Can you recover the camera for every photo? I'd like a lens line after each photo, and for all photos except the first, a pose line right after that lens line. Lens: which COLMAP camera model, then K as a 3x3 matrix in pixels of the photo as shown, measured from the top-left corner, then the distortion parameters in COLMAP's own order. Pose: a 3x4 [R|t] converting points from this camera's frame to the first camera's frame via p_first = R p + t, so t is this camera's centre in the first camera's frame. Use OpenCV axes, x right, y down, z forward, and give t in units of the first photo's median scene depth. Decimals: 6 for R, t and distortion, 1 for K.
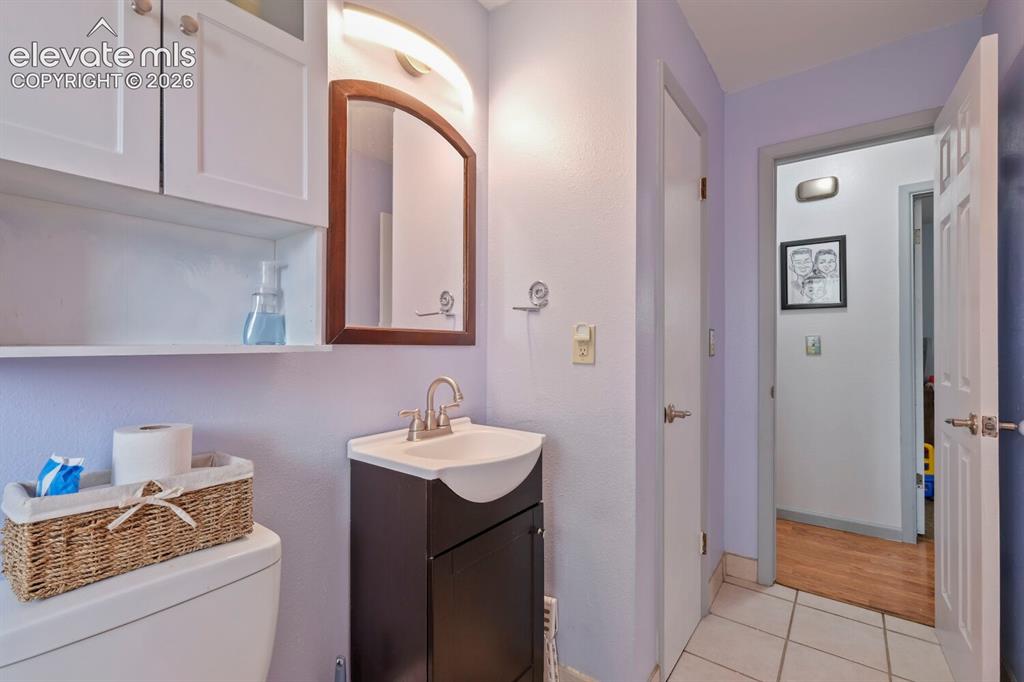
lens RADIAL K [[452.1, 0, 513.2], [0, 452.1, 342.6], [0, 0, 1]] dist [-0.003260, -0.000316]
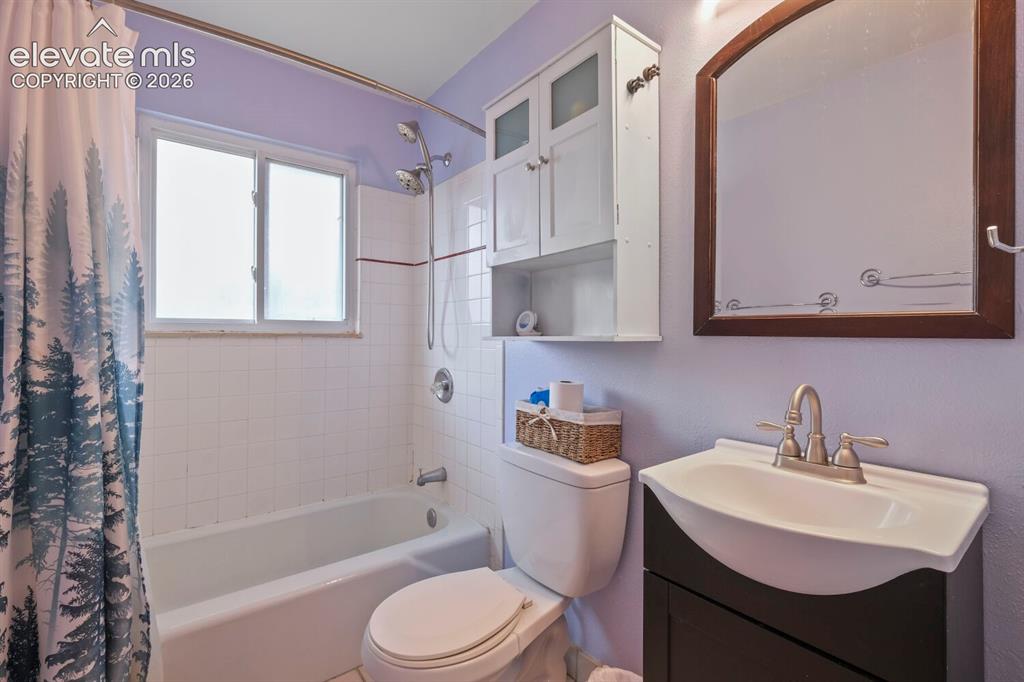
lens RADIAL K [[452.1, 0, 512.7], [0, 452.1, 336.9], [0, 0, 1]] dist [-0.003260, -0.000316]
pose [[-0.260194, -0.002119, -0.965554, 0.862496], [-0.000030, 0.999998, -0.002187, 0.011155], [0.965556, -0.000540, -0.260193, 1.093140]]
